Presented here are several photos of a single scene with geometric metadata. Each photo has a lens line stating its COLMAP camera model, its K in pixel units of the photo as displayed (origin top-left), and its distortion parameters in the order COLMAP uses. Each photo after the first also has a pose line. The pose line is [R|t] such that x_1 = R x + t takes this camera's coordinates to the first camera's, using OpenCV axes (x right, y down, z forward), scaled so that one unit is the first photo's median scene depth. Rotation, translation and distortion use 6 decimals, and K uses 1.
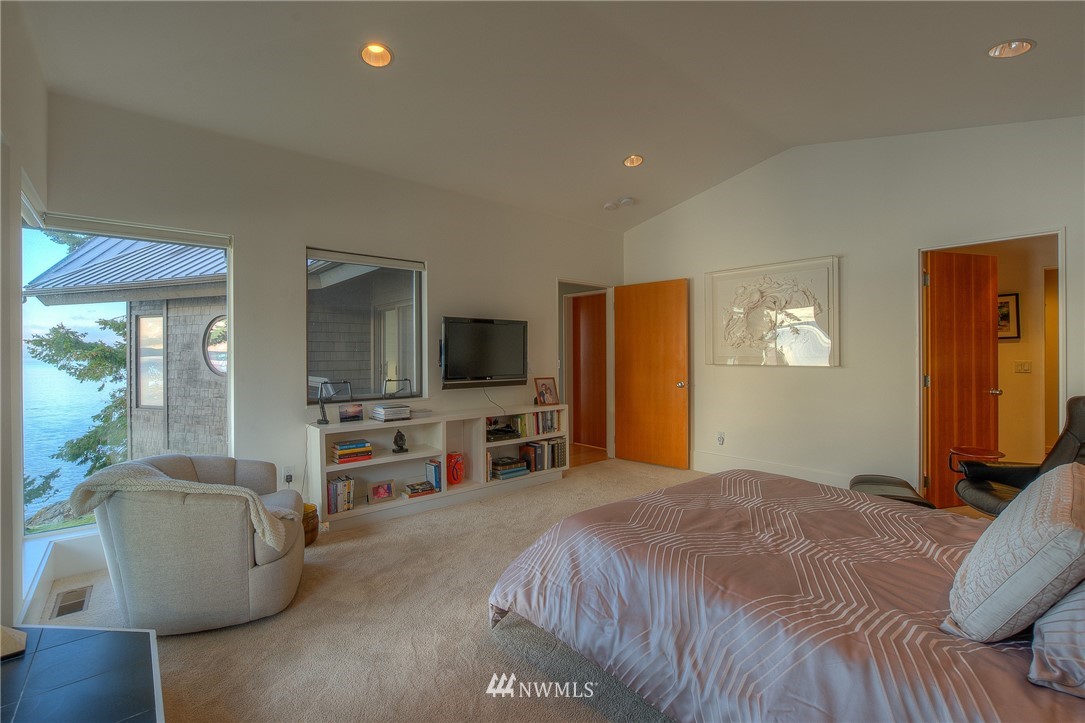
lens RADIAL K [[481.4, 0, 543.1], [0, 481.4, 353.3], [0, 0, 1]] dist [-0.003479, -0.000627]
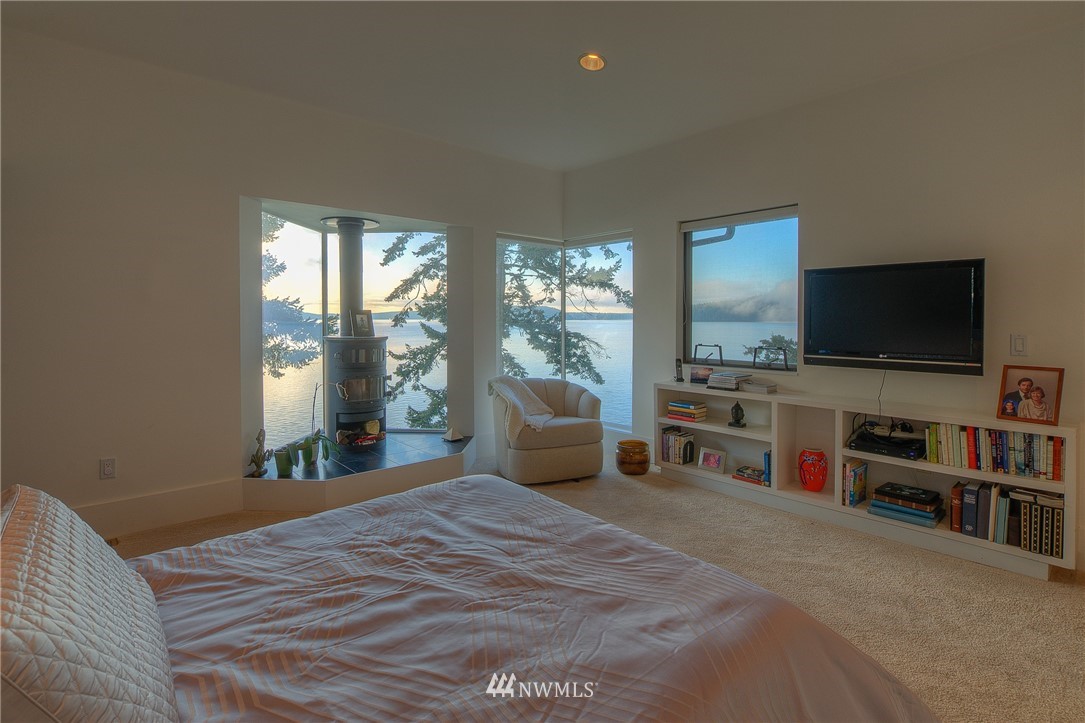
lens RADIAL K [[486.8, 0, 544.5], [0, 486.8, 341.2], [0, 0, 1]] dist [-0.014611, -0.000020]
pose [[0.058920, 0.045978, -0.997203, 0.489177], [-0.005176, 0.998939, 0.045753, 0.003955], [0.998249, 0.002466, 0.059095, 0.484434]]
